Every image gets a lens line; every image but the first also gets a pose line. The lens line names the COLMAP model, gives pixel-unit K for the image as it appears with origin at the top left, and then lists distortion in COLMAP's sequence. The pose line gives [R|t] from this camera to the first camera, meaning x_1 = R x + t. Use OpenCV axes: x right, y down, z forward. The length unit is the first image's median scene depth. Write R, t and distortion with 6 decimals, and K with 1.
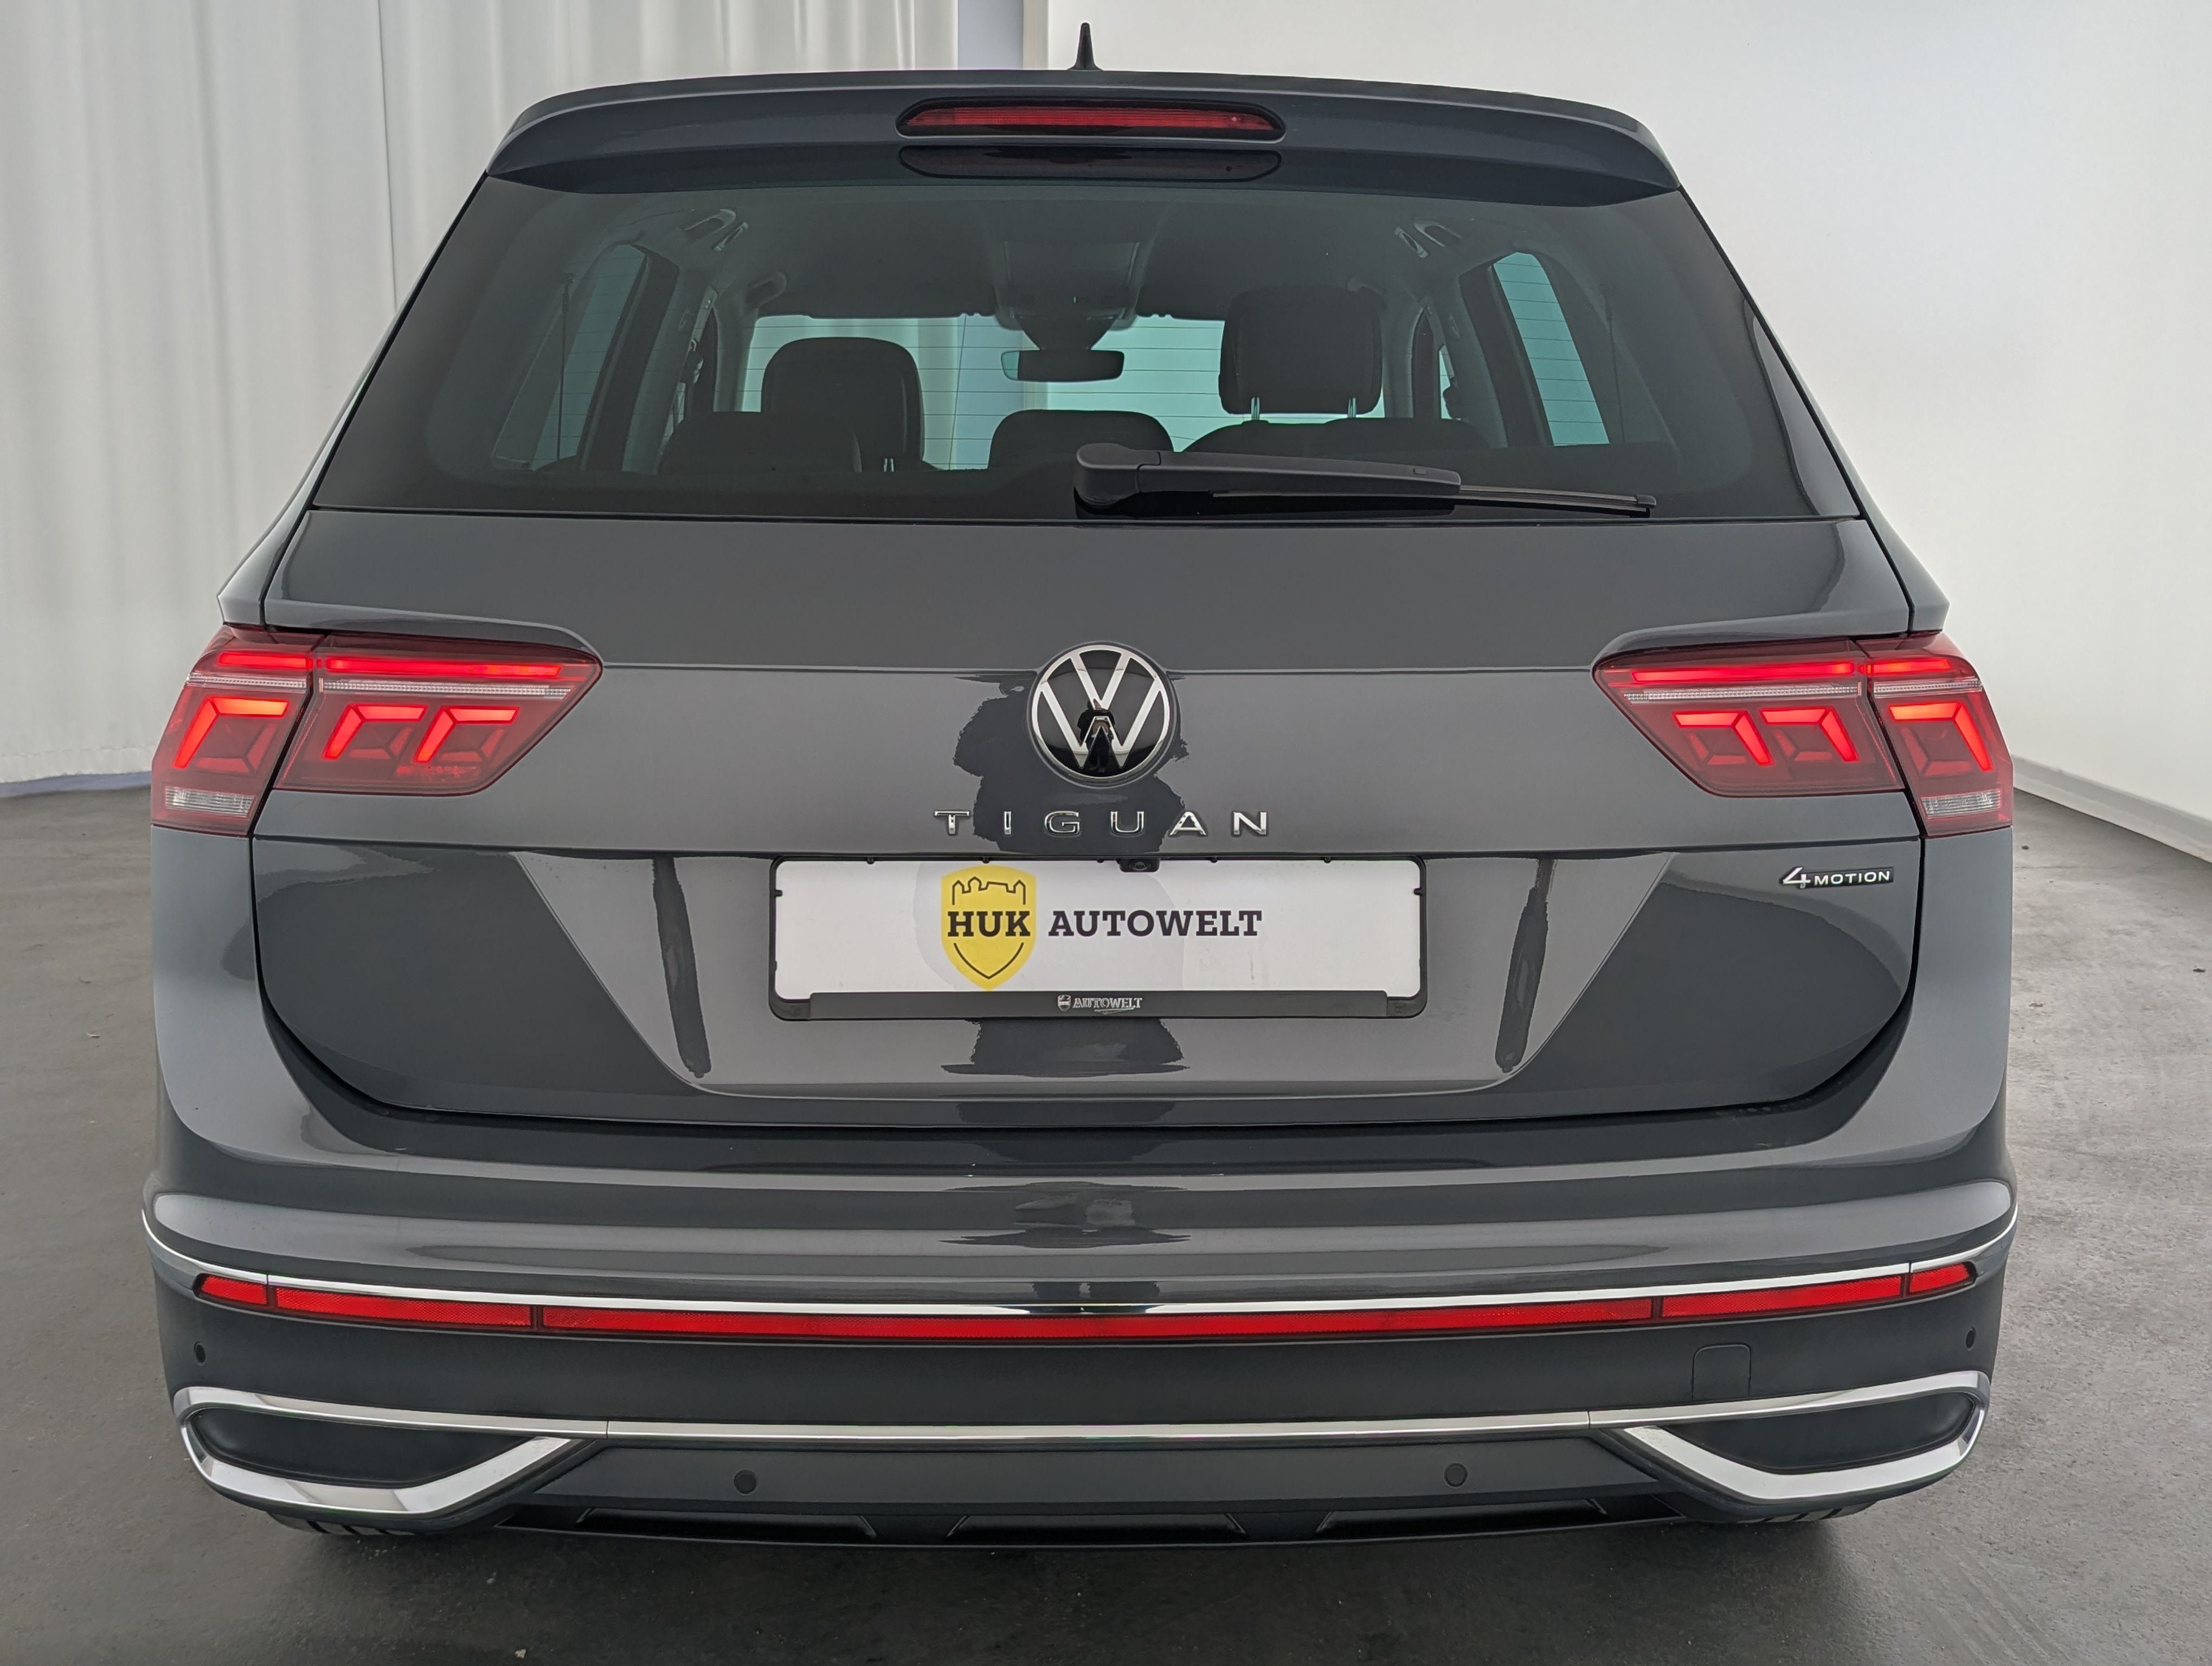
lens RADIAL K [[2309.4, 0, 1113.0], [0, 2309.4, 784.8], [0, 0, 1]] dist [0.049185, -0.027126]
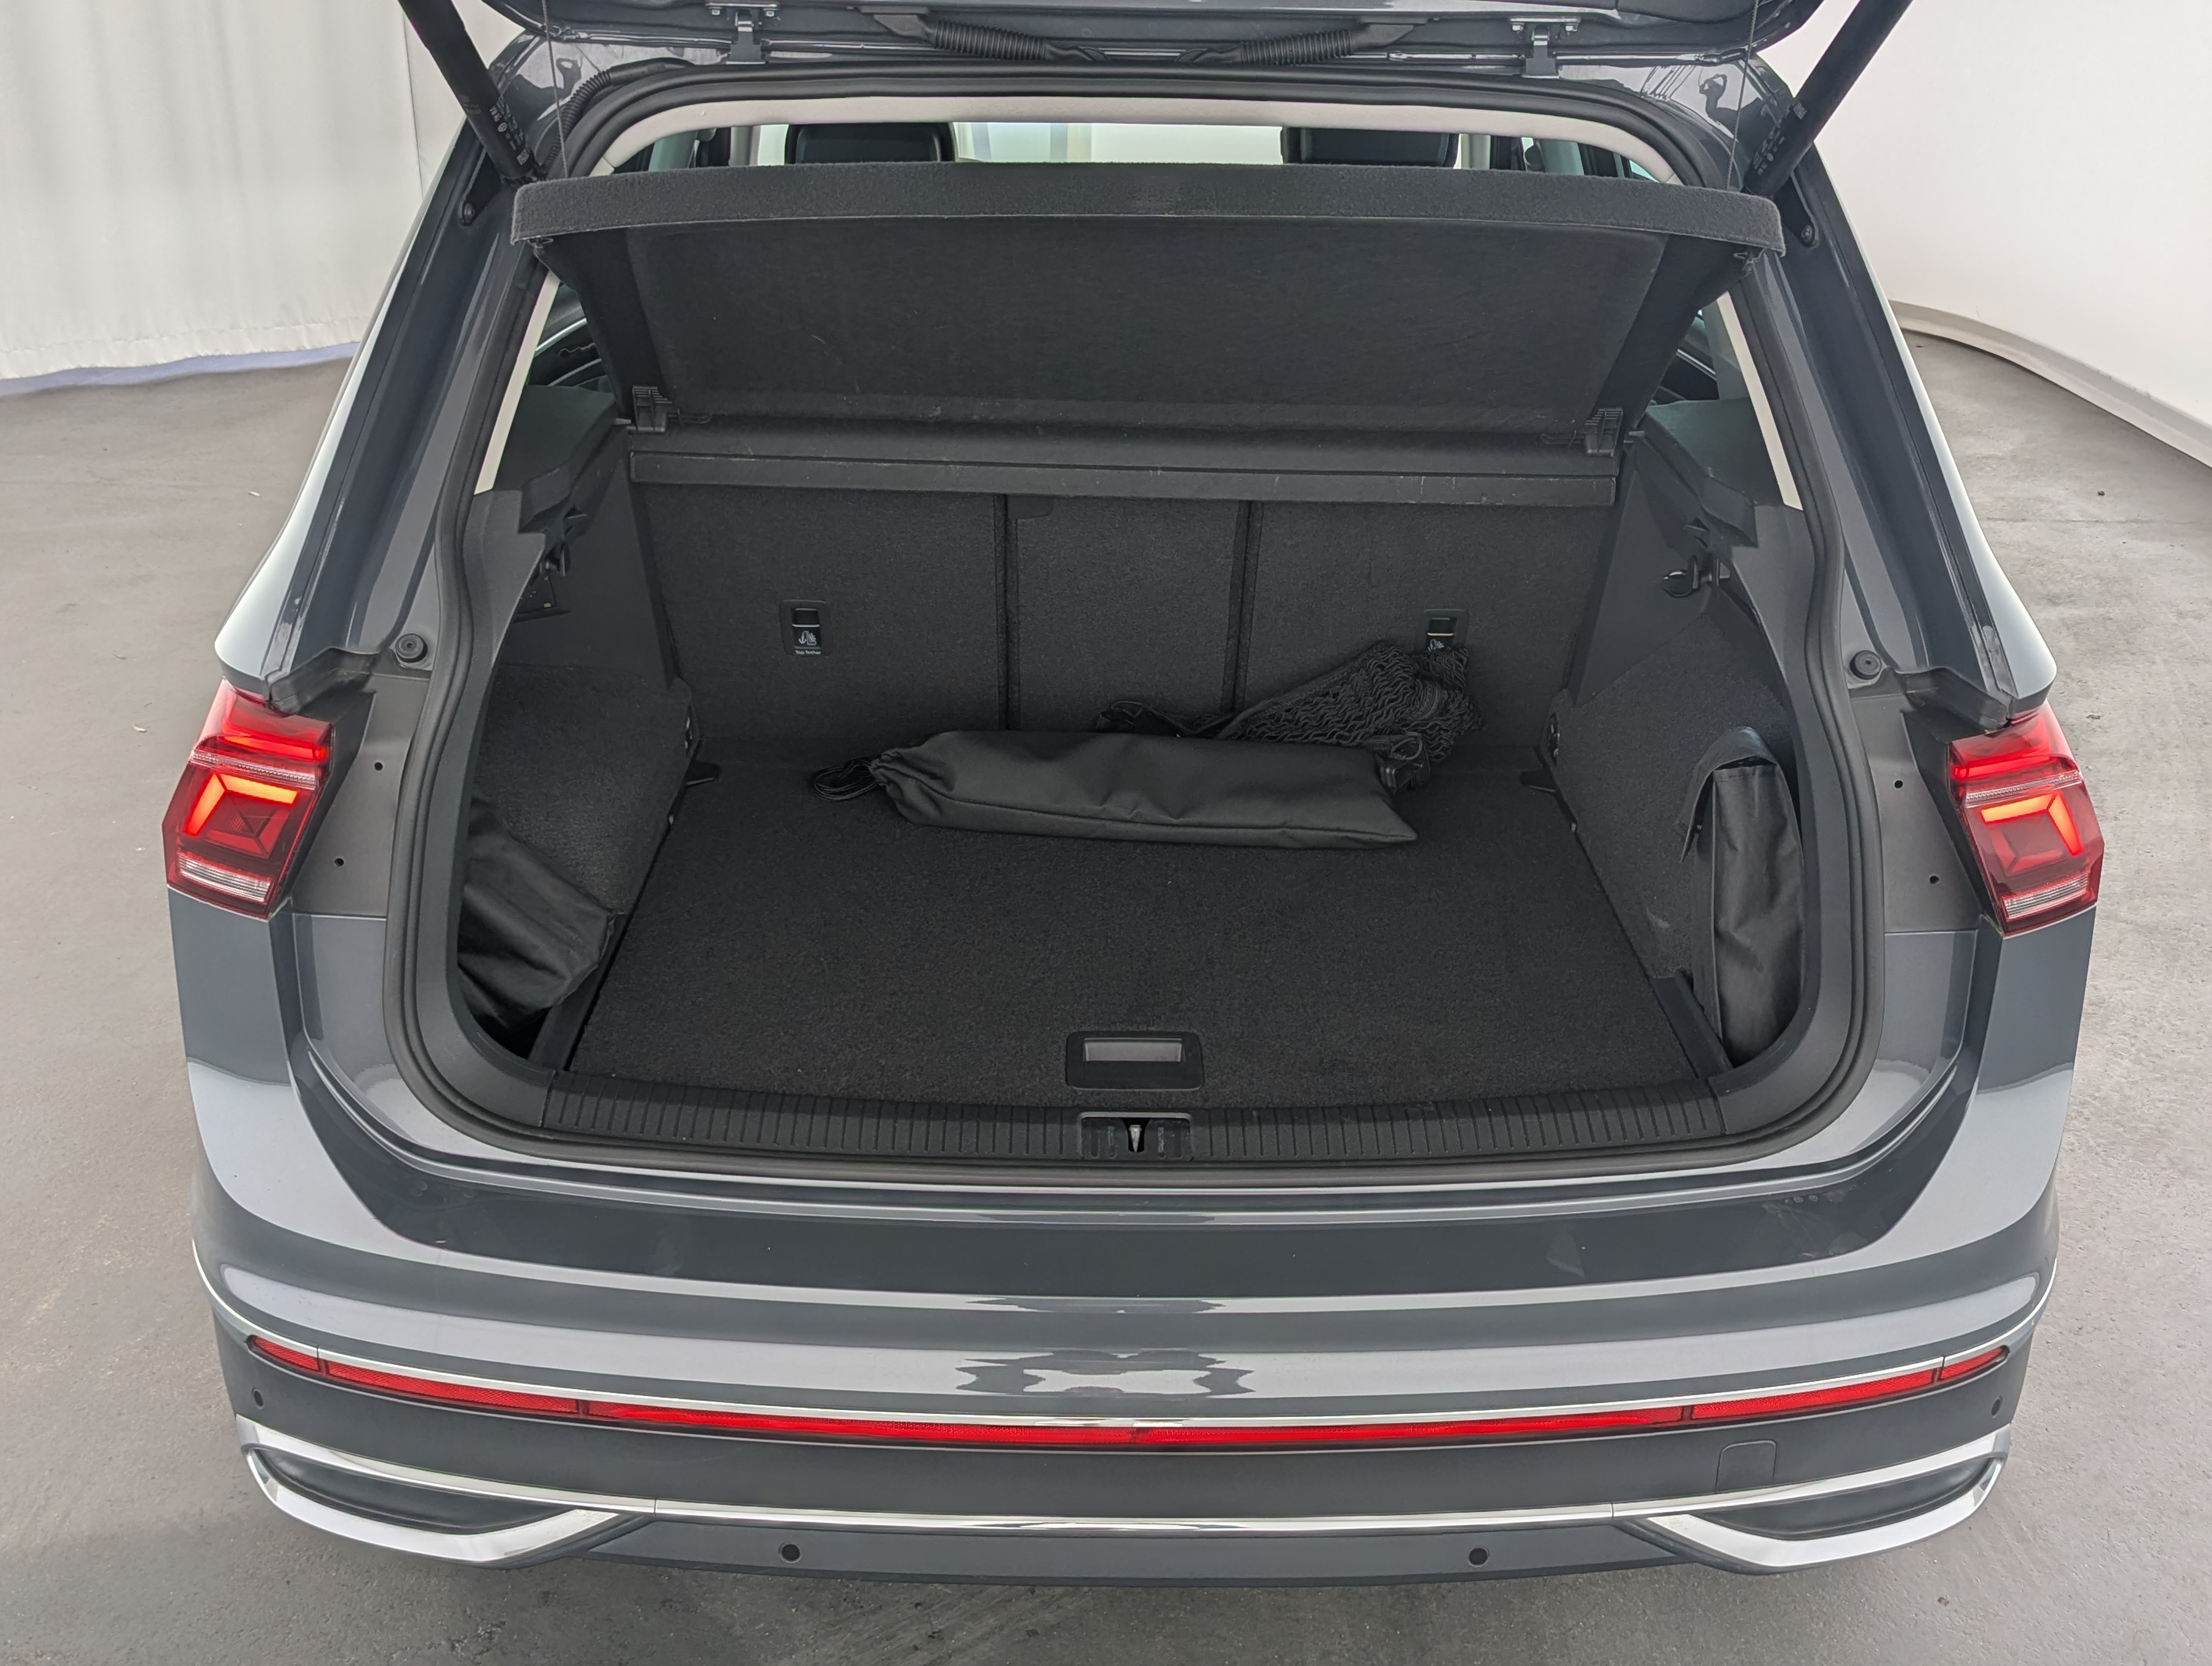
lens RADIAL K [[2309.4, 0, 1113.0], [0, 2309.4, 784.8], [0, 0, 1]] dist [0.049185, -0.027126]
pose [[0.999729, 0.018142, -0.014617, -0.005612], [-0.014067, 0.970166, 0.242032, -0.272713], [0.018572, -0.241761, 0.970158, 0.078990]]
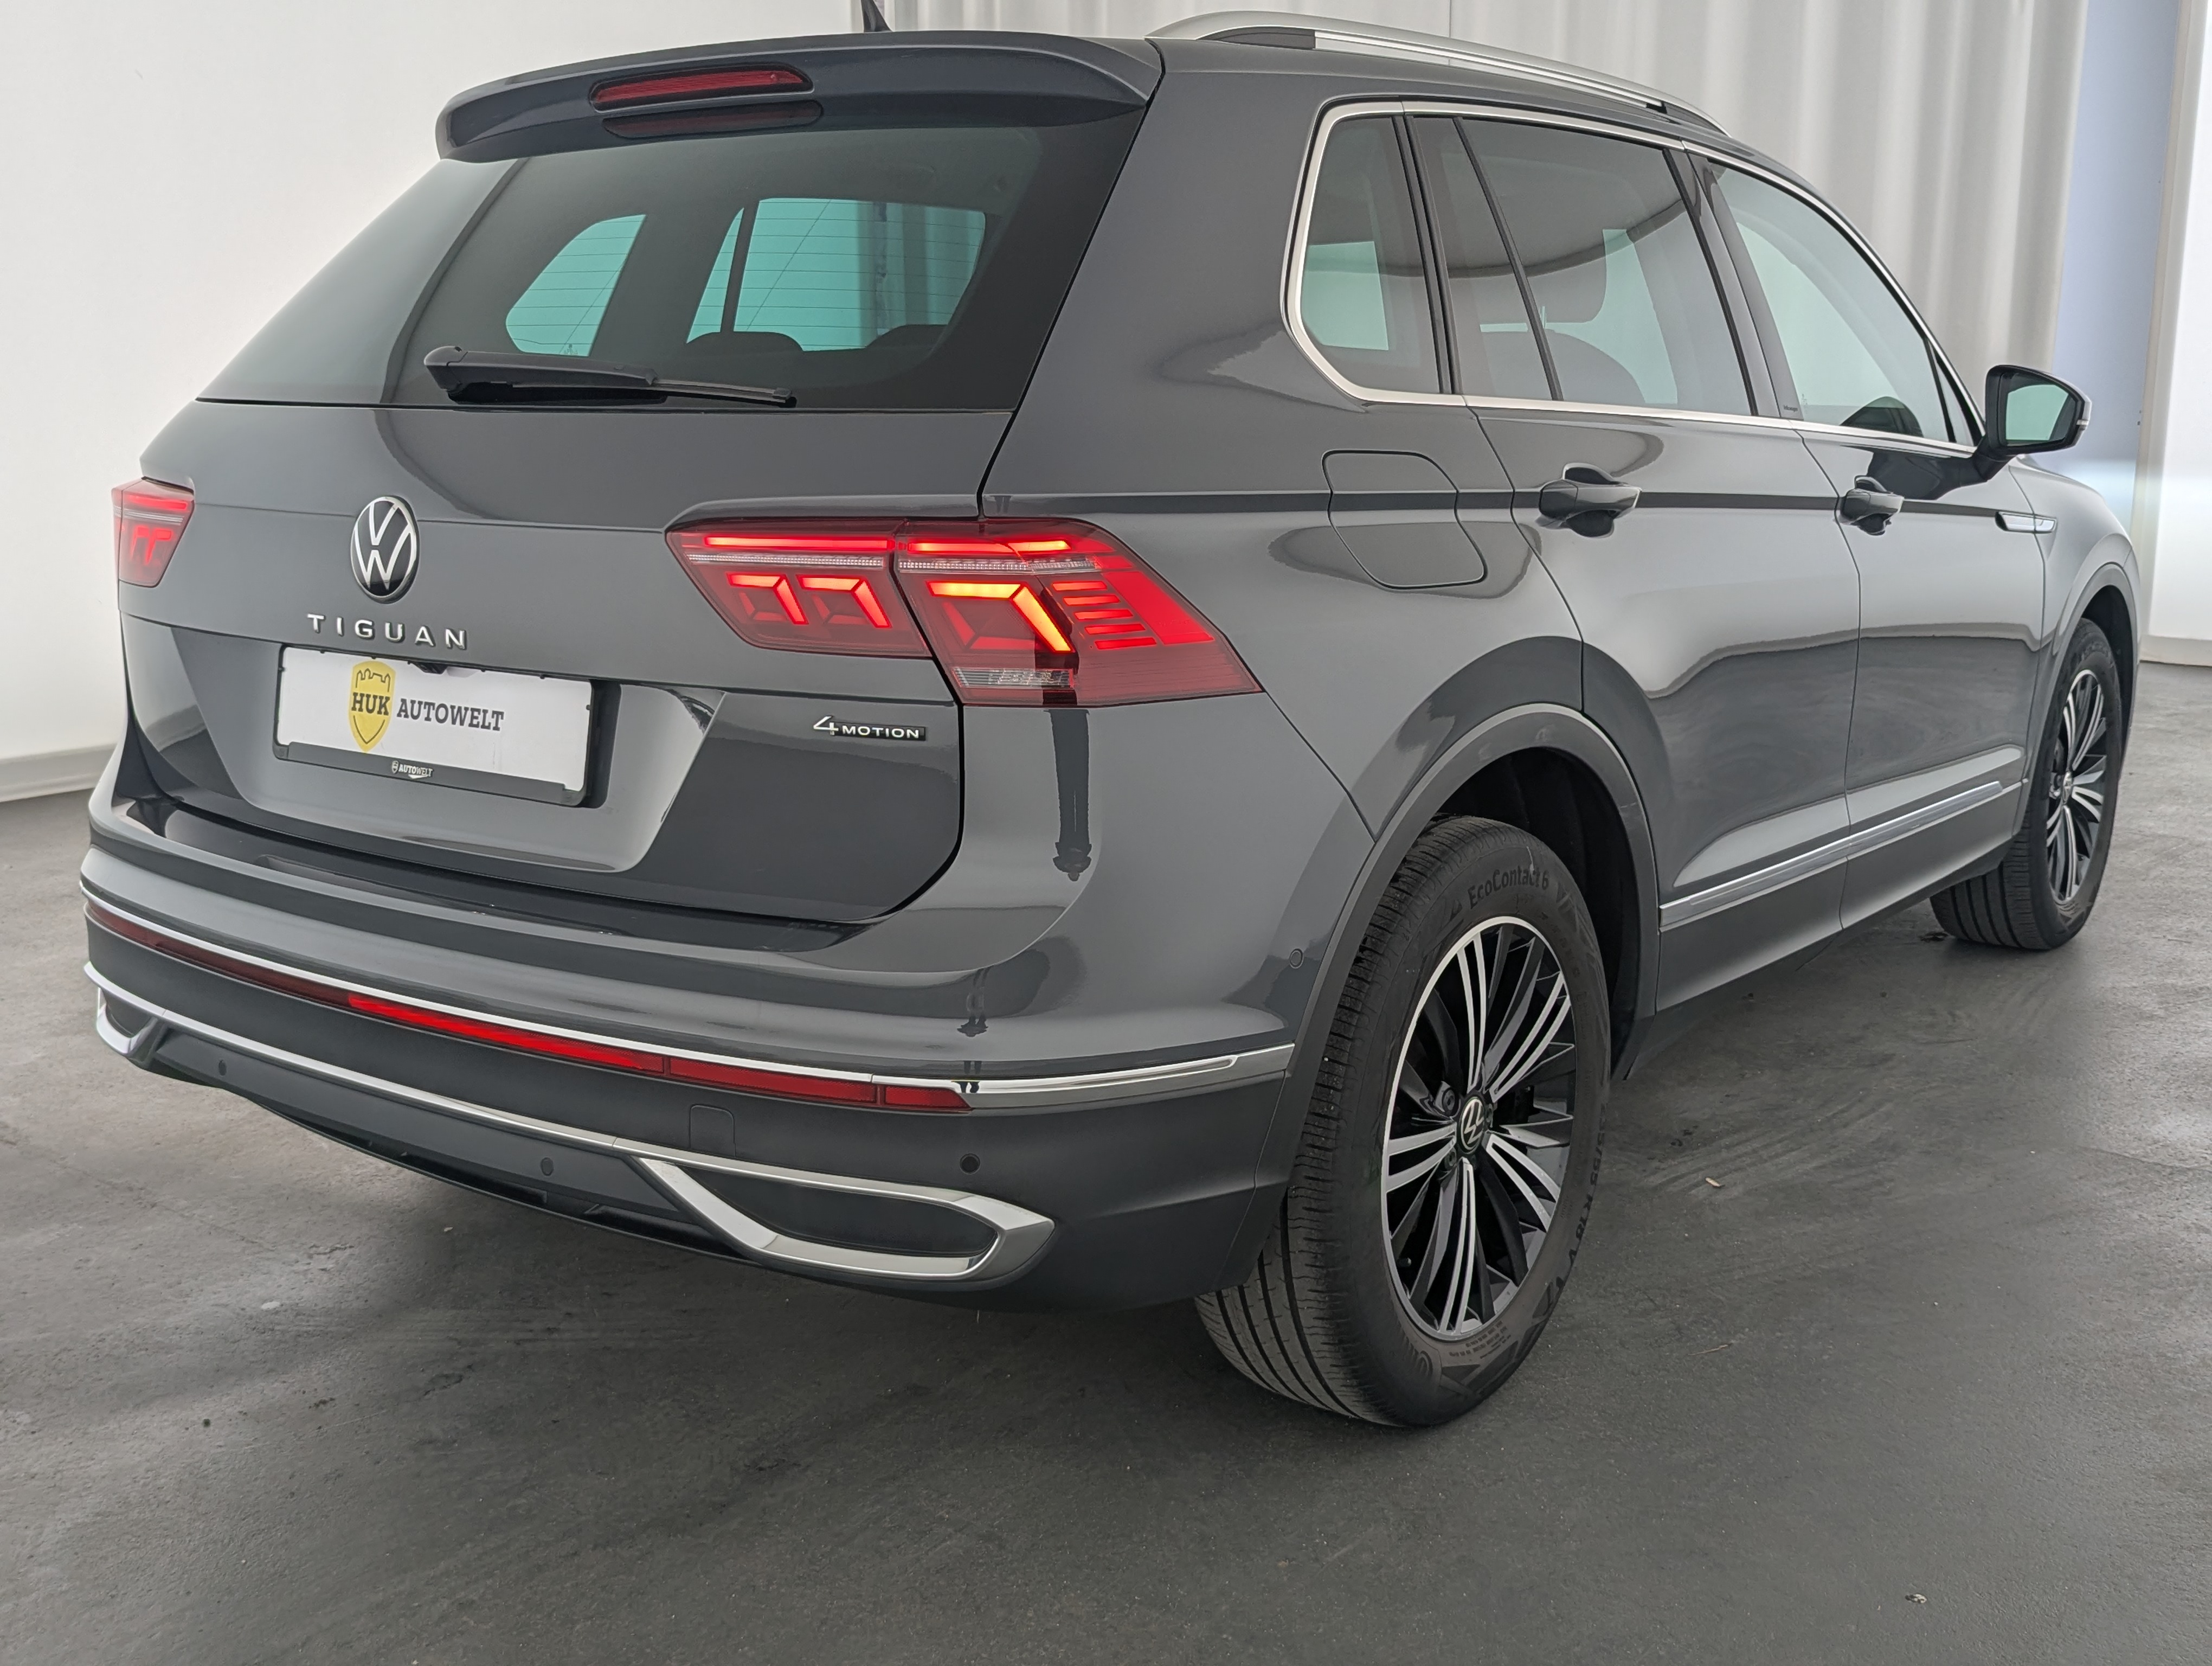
lens RADIAL K [[2309.4, 0, 1113.0], [0, 2309.4, 784.8], [0, 0, 1]] dist [0.049185, -0.027126]
pose [[0.786523, 0.103367, -0.608849, 1.096919], [-0.088291, 0.994586, 0.054800, -0.005541], [0.611218, 0.010655, 0.791391, 0.185332]]
